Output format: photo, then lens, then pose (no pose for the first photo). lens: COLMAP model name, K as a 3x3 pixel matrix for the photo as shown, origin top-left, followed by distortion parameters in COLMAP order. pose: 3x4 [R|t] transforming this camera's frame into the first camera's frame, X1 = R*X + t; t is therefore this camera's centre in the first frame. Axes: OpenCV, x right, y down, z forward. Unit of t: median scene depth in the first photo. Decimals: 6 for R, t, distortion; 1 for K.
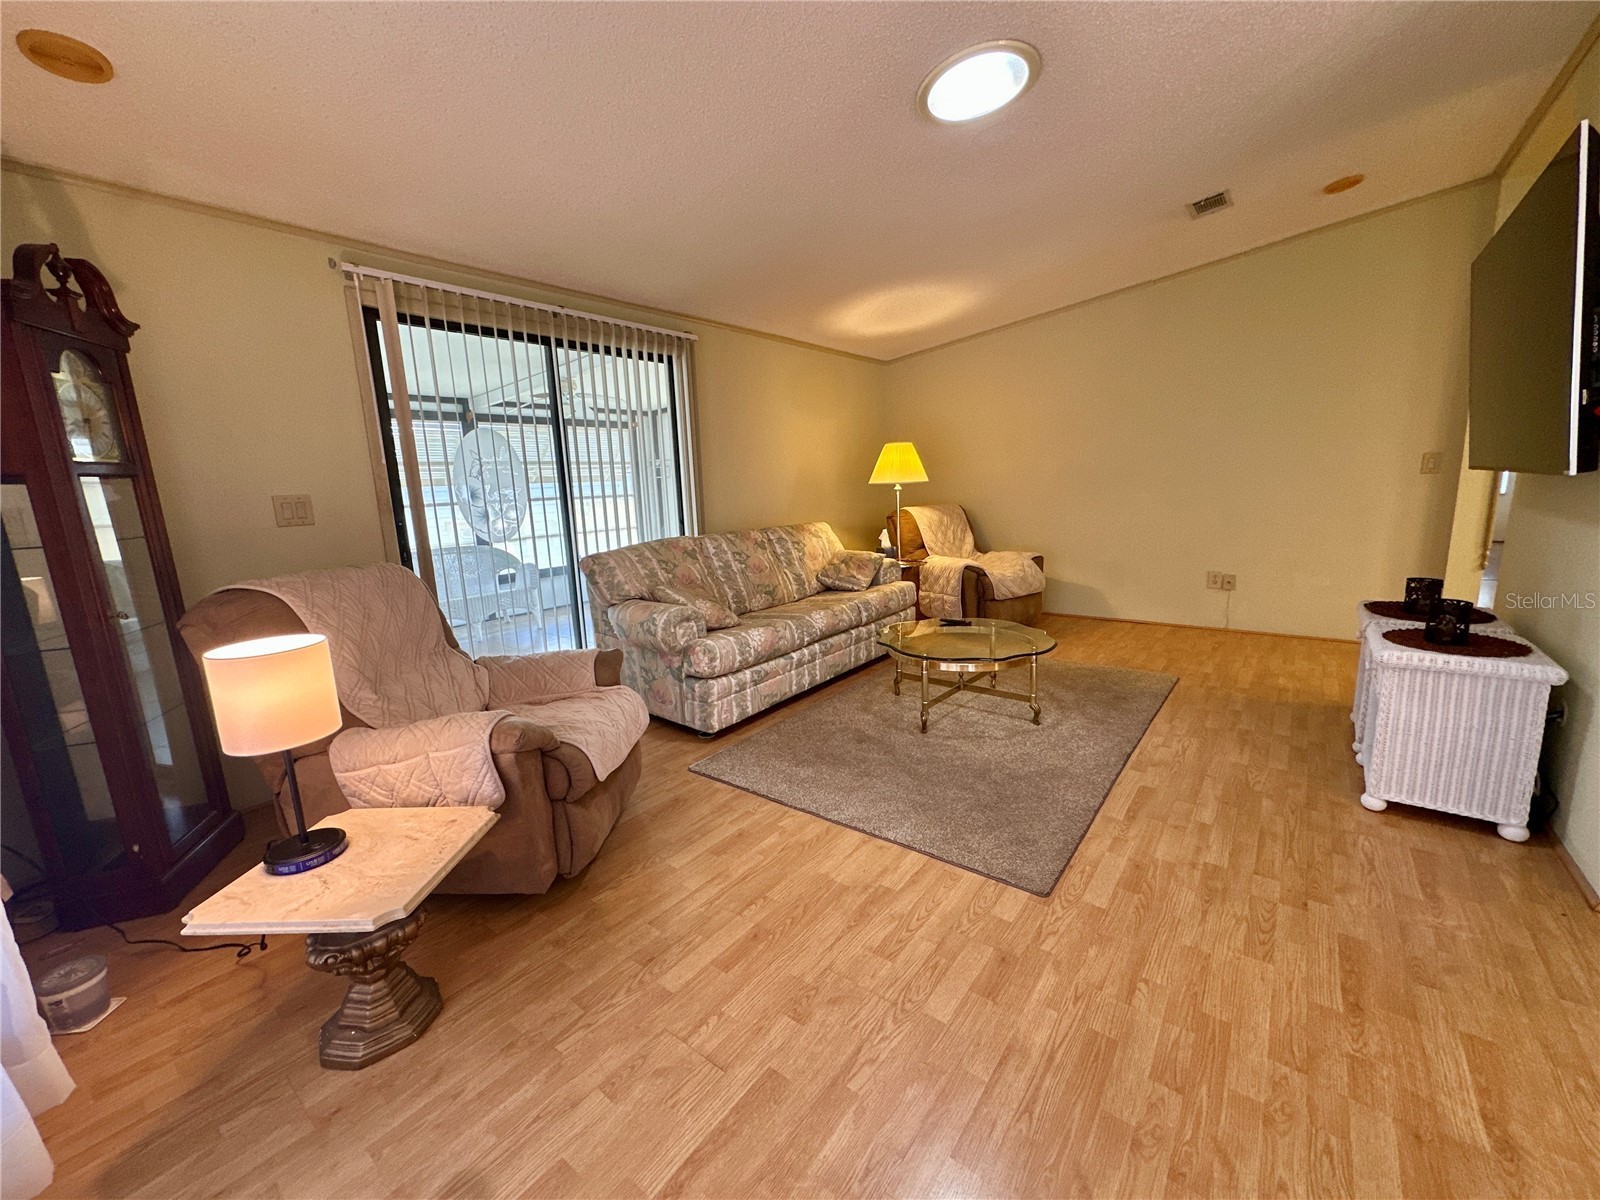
lens RADIAL K [[640.7, 0, 804.9], [0, 640.7, 598.6], [0, 0, 1]] dist [-0.002454, 0.000133]
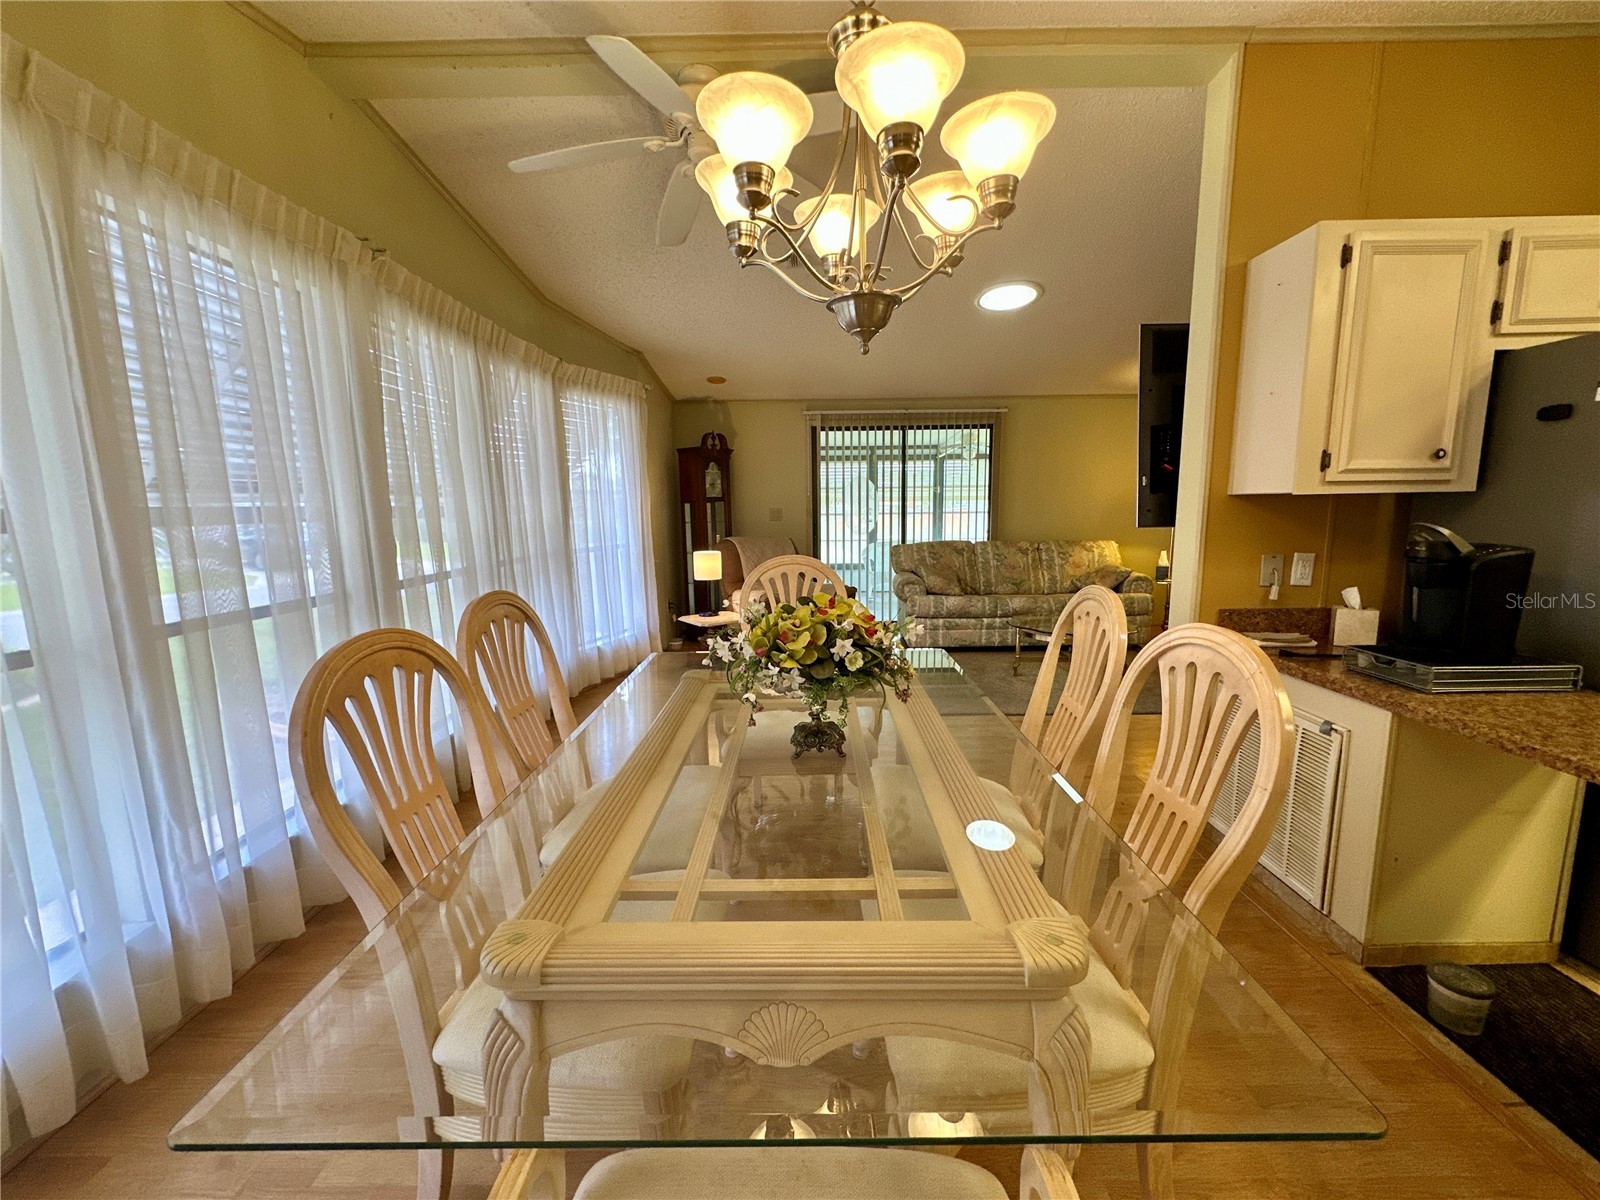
lens RADIAL K [[640.7, 0, 804.9], [0, 640.7, 598.6], [0, 0, 1]] dist [-0.002454, 0.000133]
pose [[0.606079, 0.145317, -0.782017, 0.873739], [-0.154875, 0.985912, 0.063175, 0.006467], [0.780181, 0.082825, 0.620047, -0.291059]]
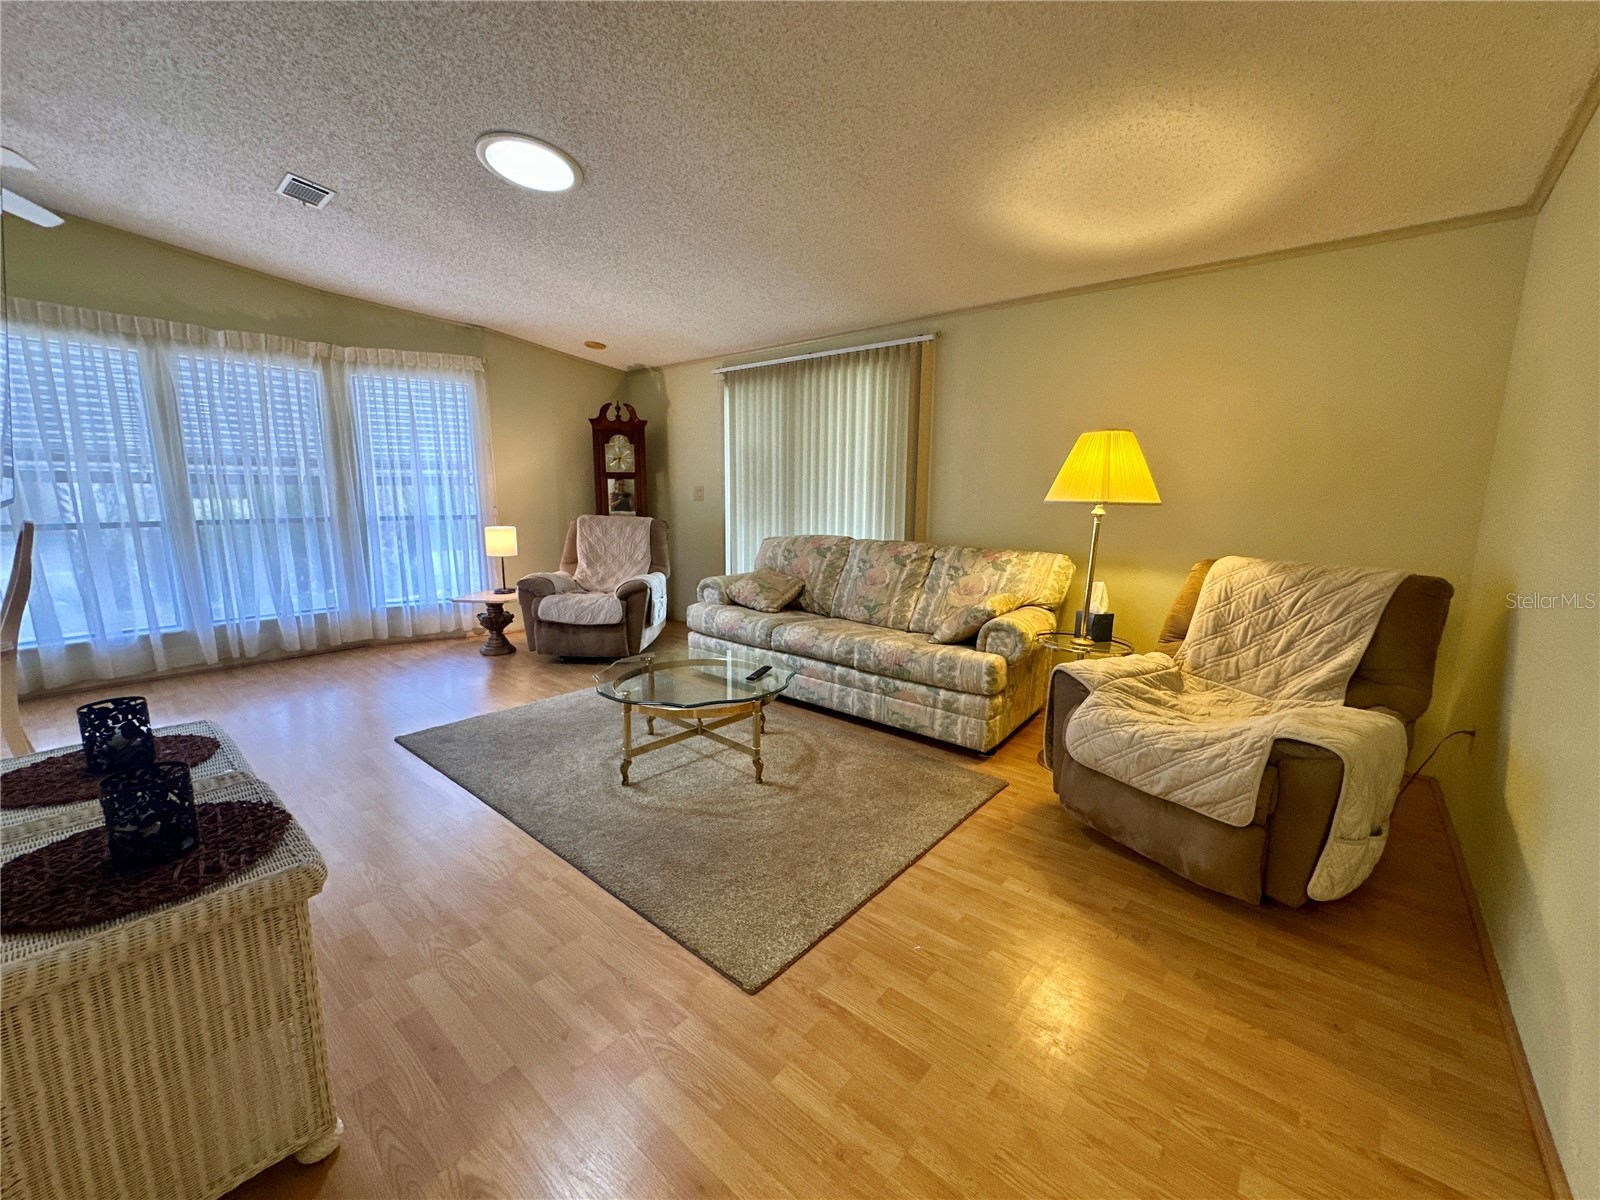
lens RADIAL K [[640.7, 0, 804.9], [0, 640.7, 598.6], [0, 0, 1]] dist [-0.002454, 0.000133]
pose [[-0.044194, 0.206395, -0.977470, 0.954950], [-0.186349, 0.959551, 0.211037, -0.223969], [0.981489, 0.191477, -0.003945, 1.004007]]
